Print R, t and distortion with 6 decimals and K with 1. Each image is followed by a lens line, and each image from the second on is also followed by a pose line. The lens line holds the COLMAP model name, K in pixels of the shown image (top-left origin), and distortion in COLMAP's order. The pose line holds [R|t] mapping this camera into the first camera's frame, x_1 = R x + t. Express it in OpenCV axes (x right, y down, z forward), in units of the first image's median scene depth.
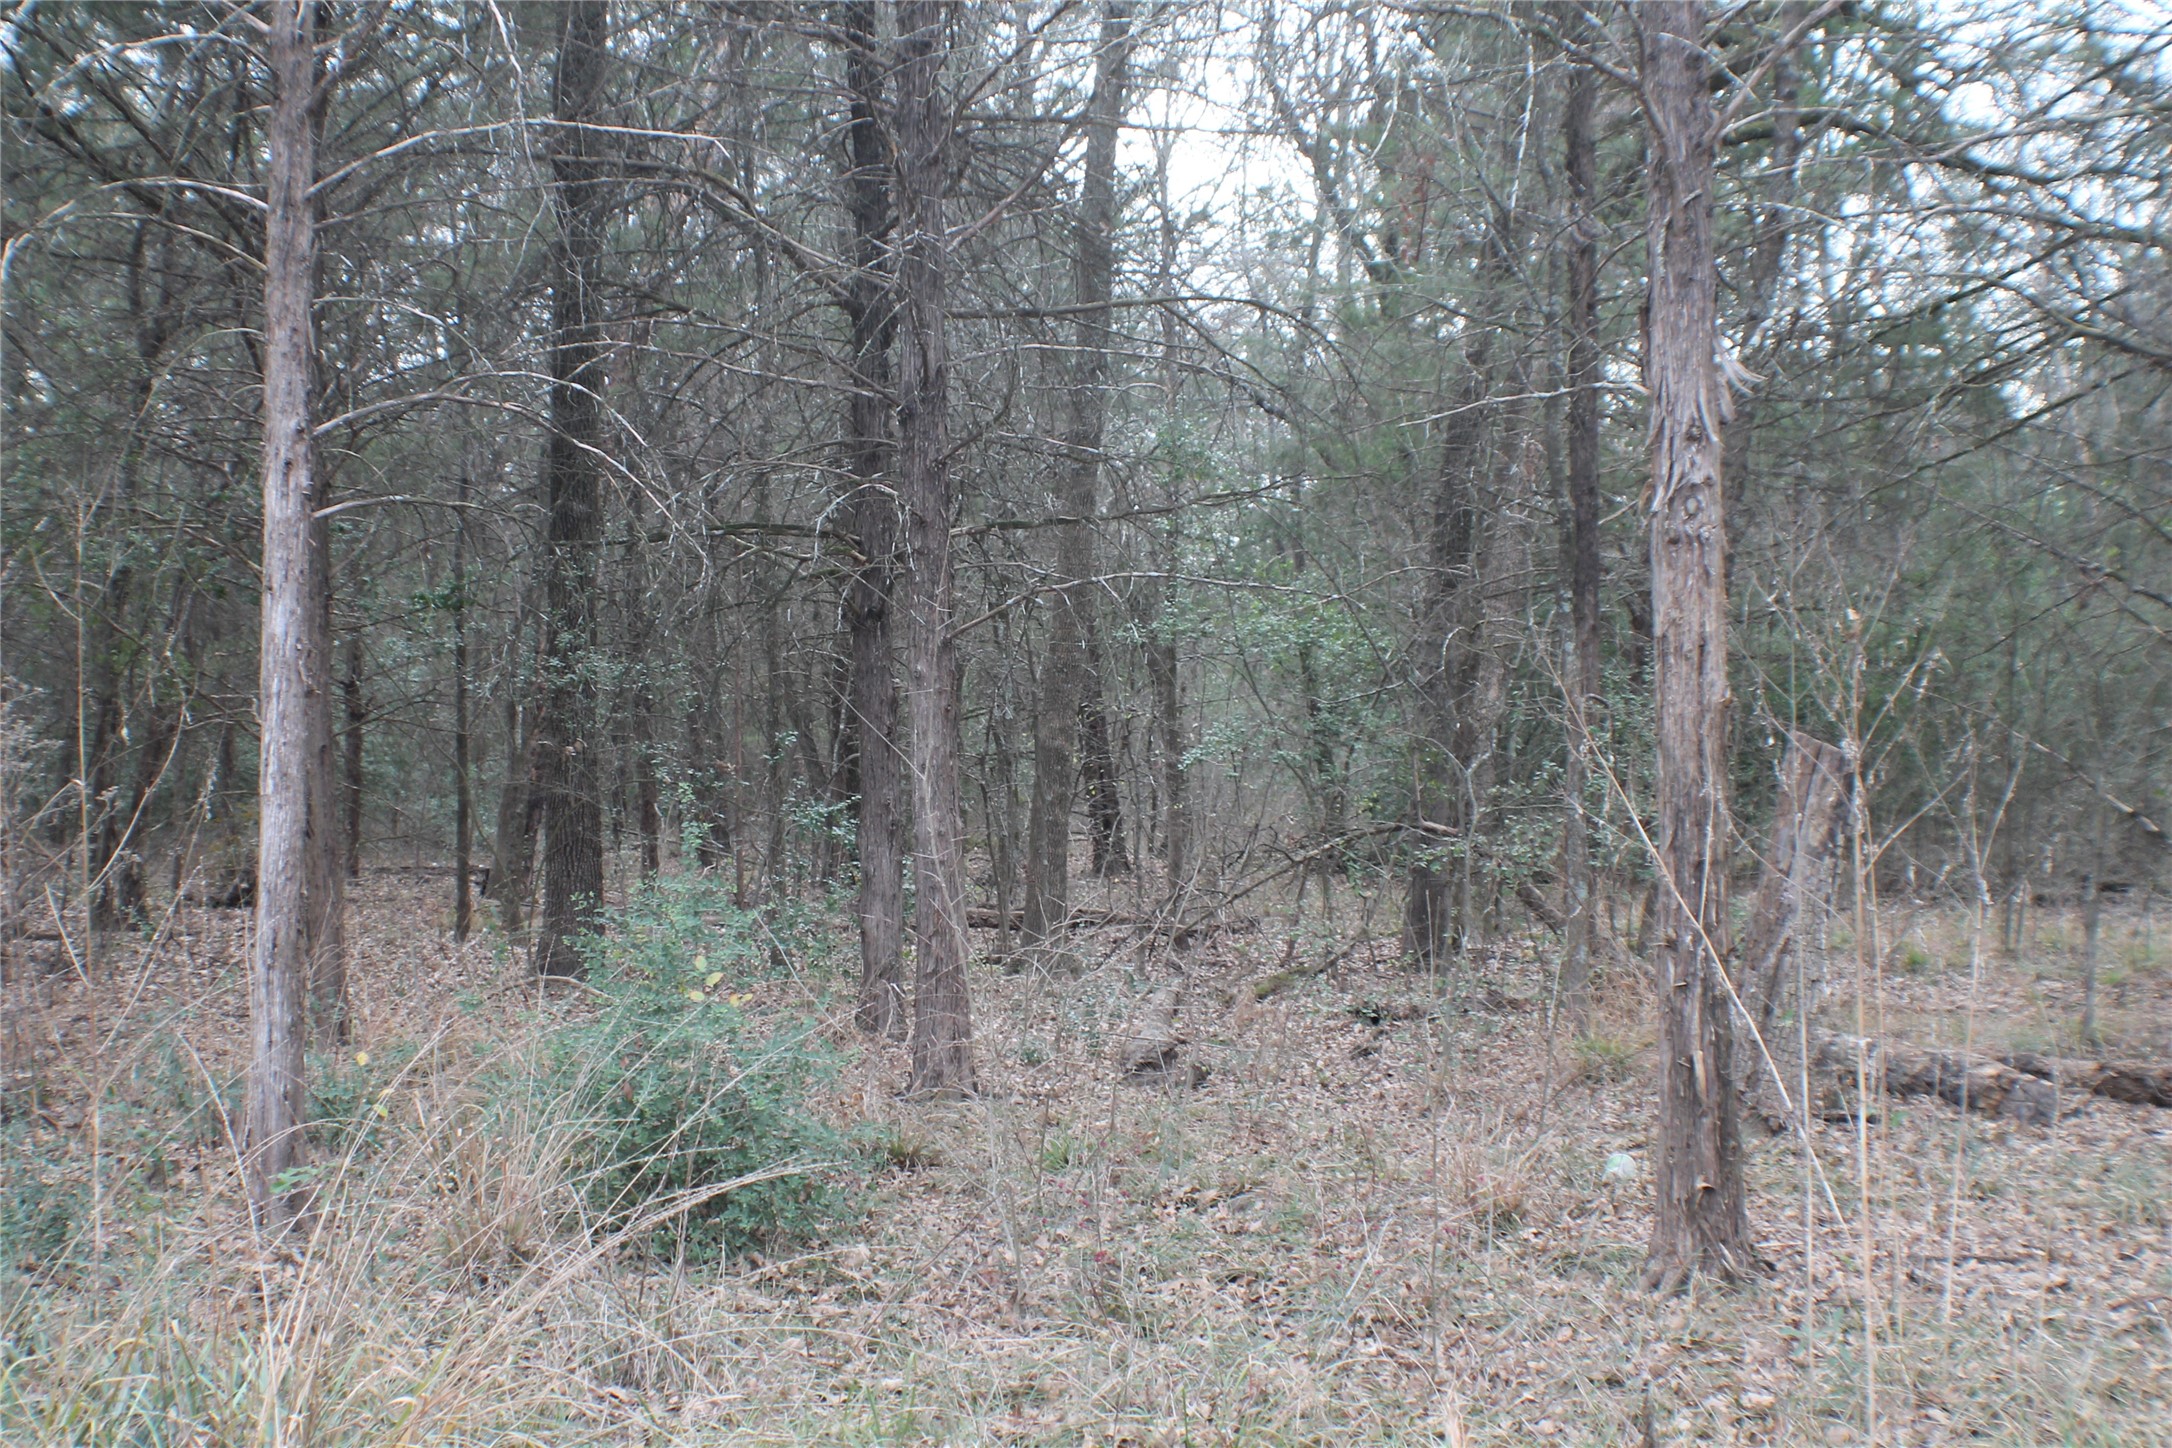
lens RADIAL K [[2751.0, 0, 1161.5], [0, 2751.0, 723.7], [0, 0, 1]] dist [-0.125247, -0.027912]
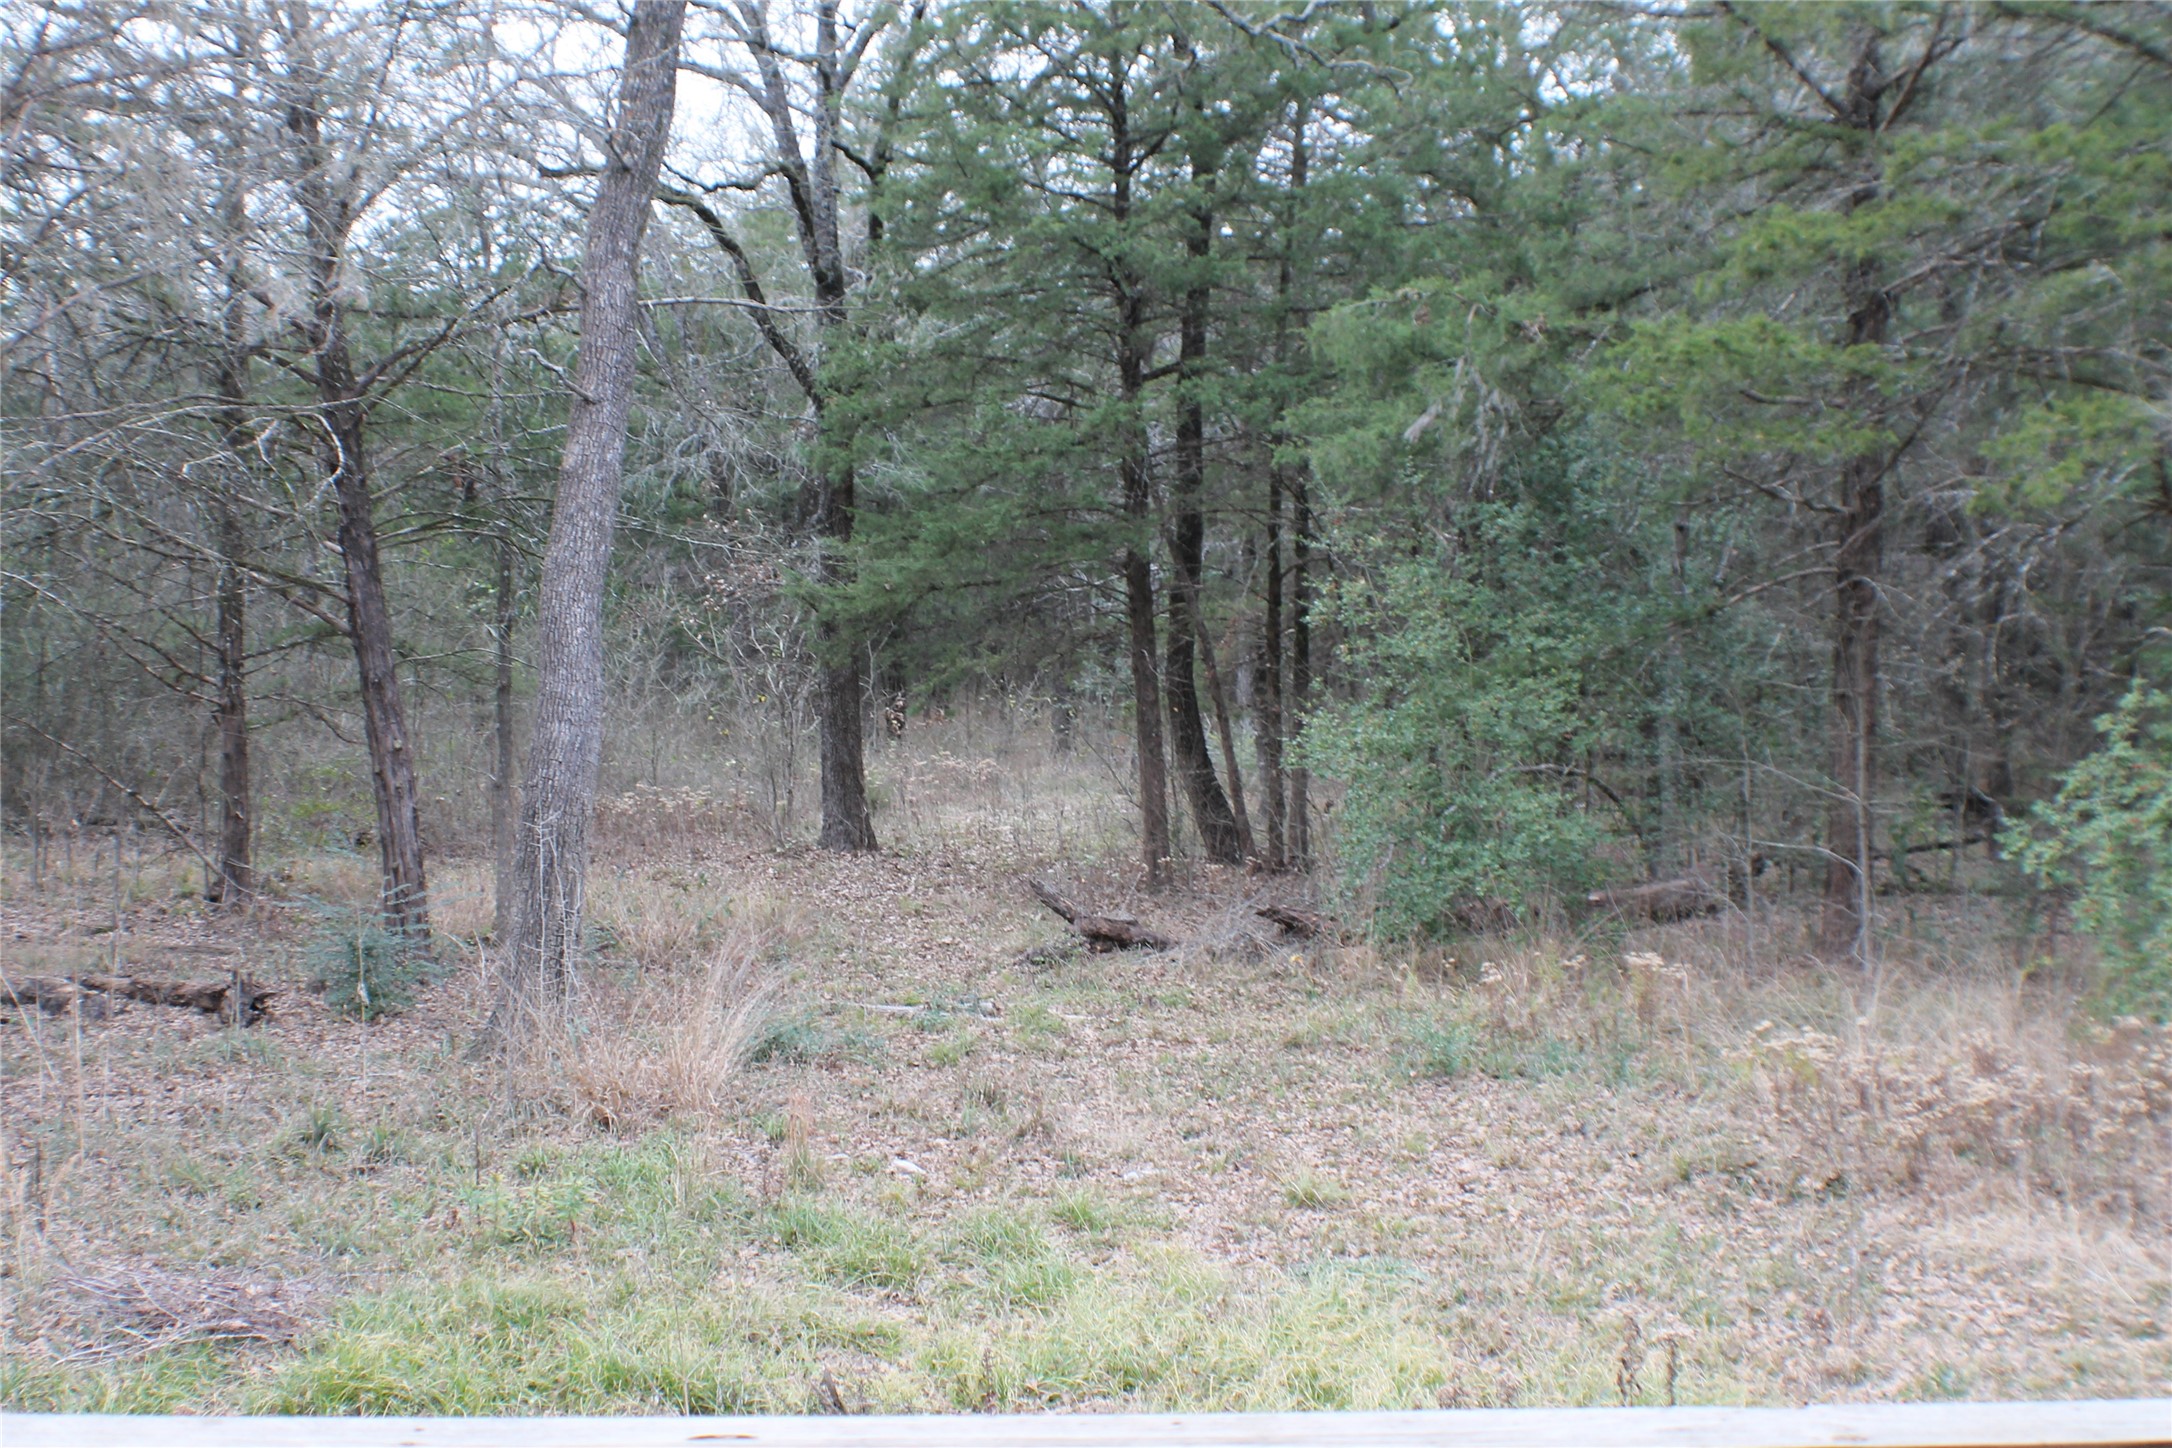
lens RADIAL K [[2767.8, 0, 1086.0], [0, 2767.8, 724.0], [0, 0, 1]] dist [-0.127093, 0.011173]
pose [[0.763170, -0.004461, 0.646182, -0.308754], [-0.029923, 0.998660, 0.042234, -0.129244], [-0.645505, -0.051567, 0.762014, -0.698416]]
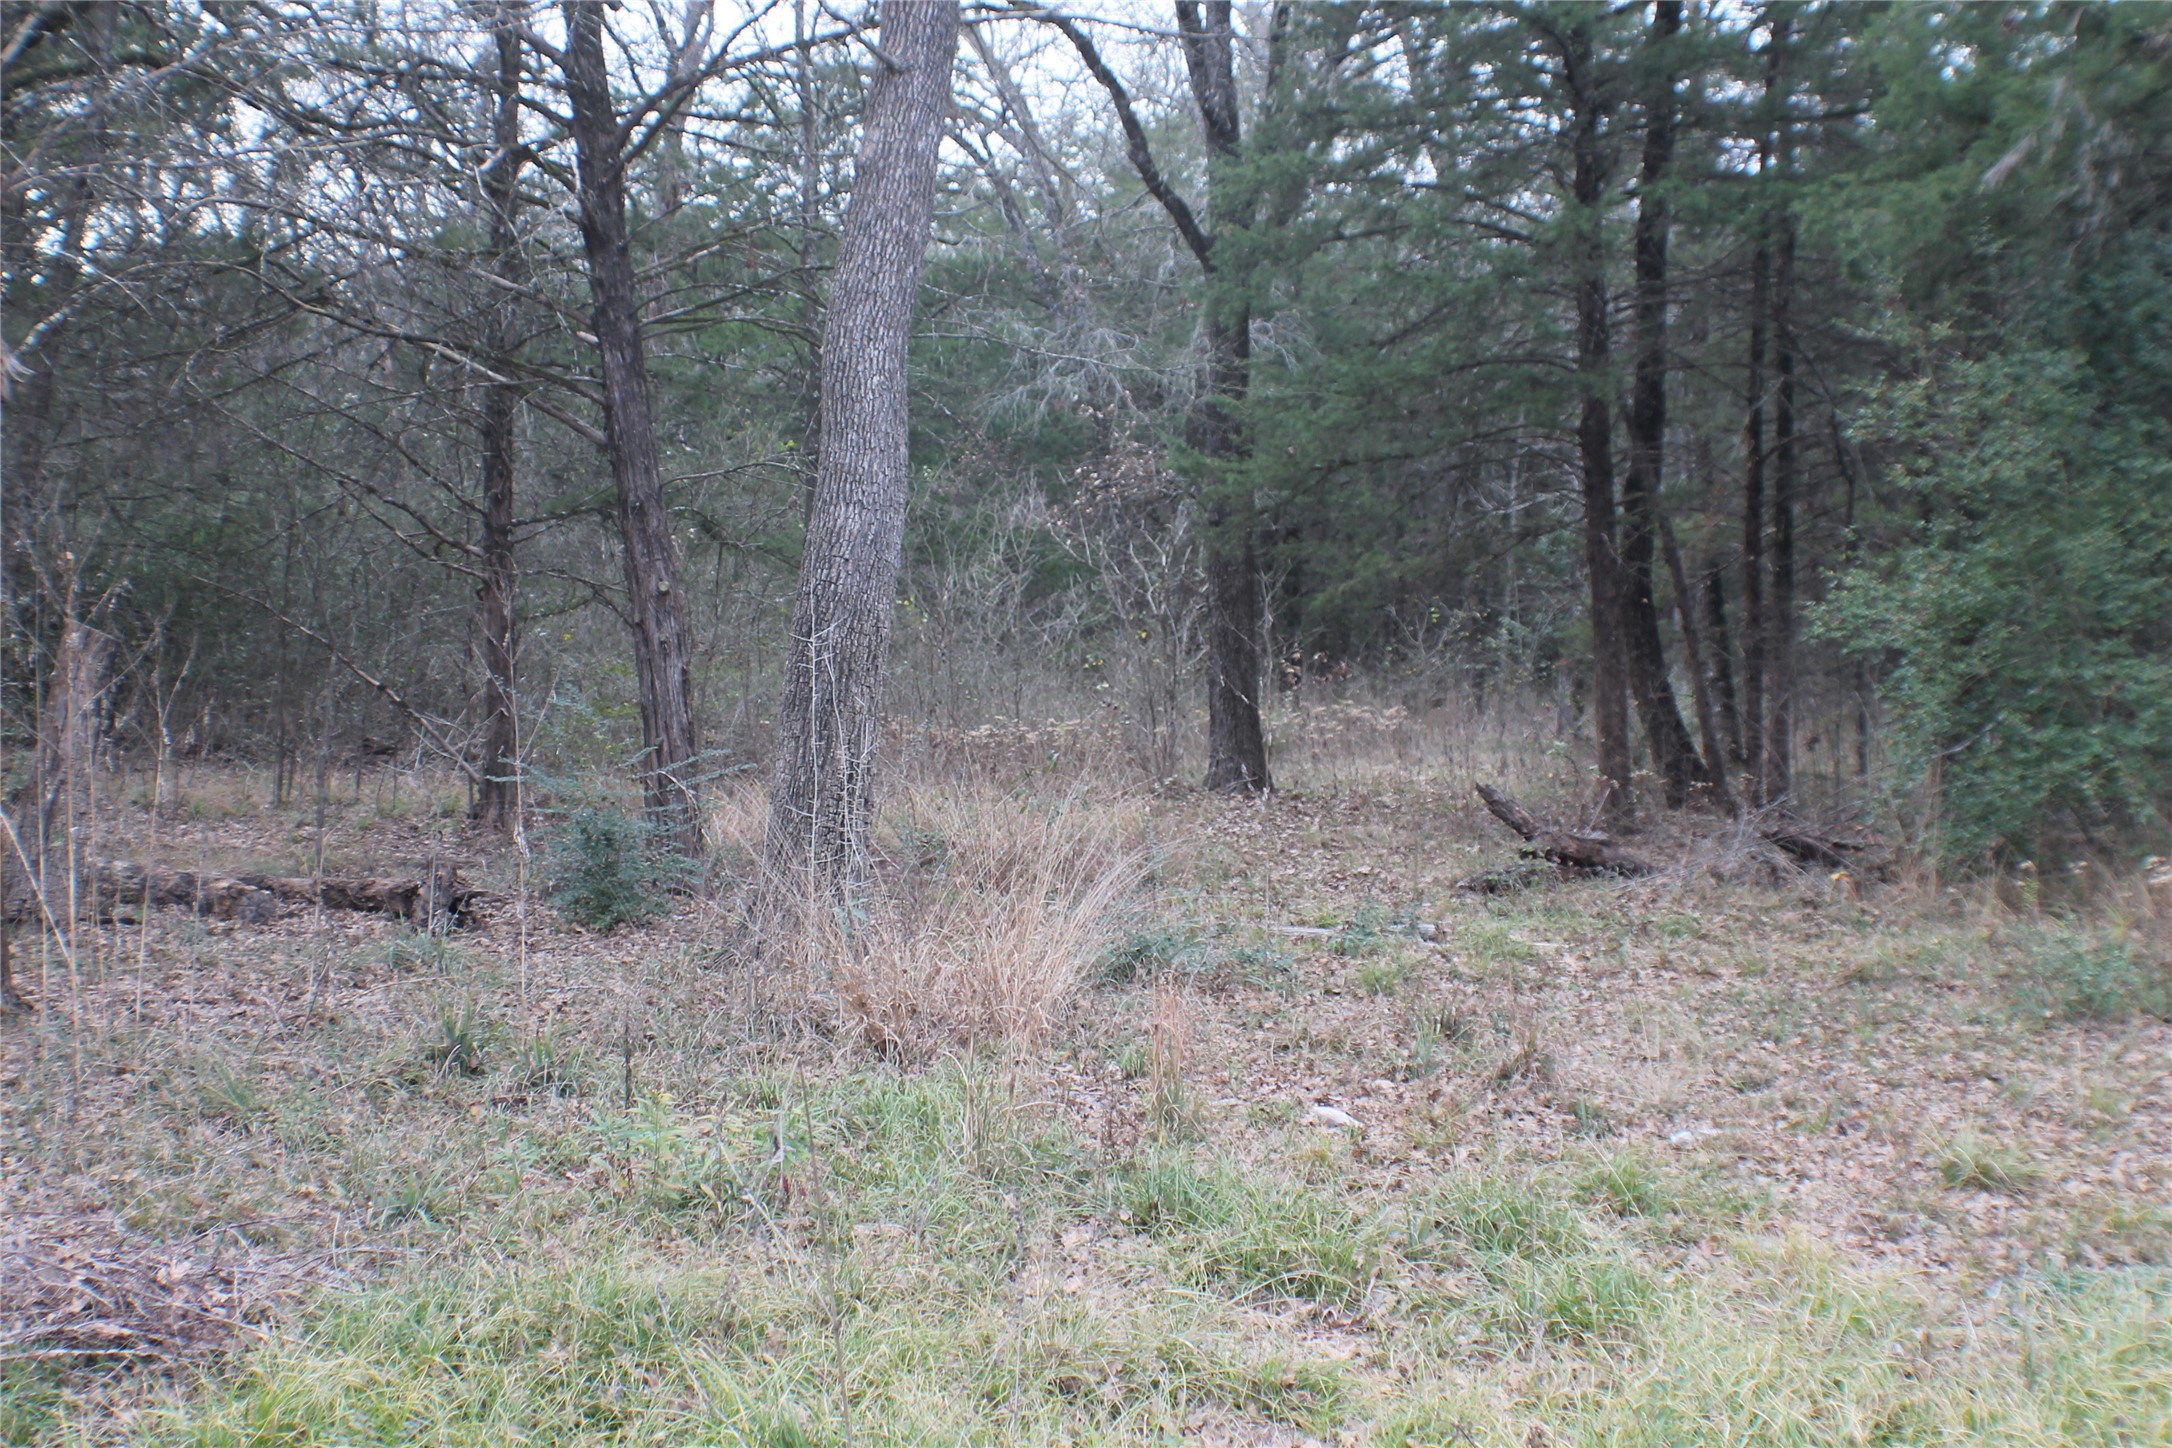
lens RADIAL K [[2751.0, 0, 1161.5], [0, 2751.0, 723.7], [0, 0, 1]] dist [-0.125247, -0.027912]
pose [[0.830983, 0.008149, 0.556238, -0.042331], [-0.034295, 0.998741, 0.036603, -0.011024], [-0.555239, -0.049493, 0.830217, -0.321121]]
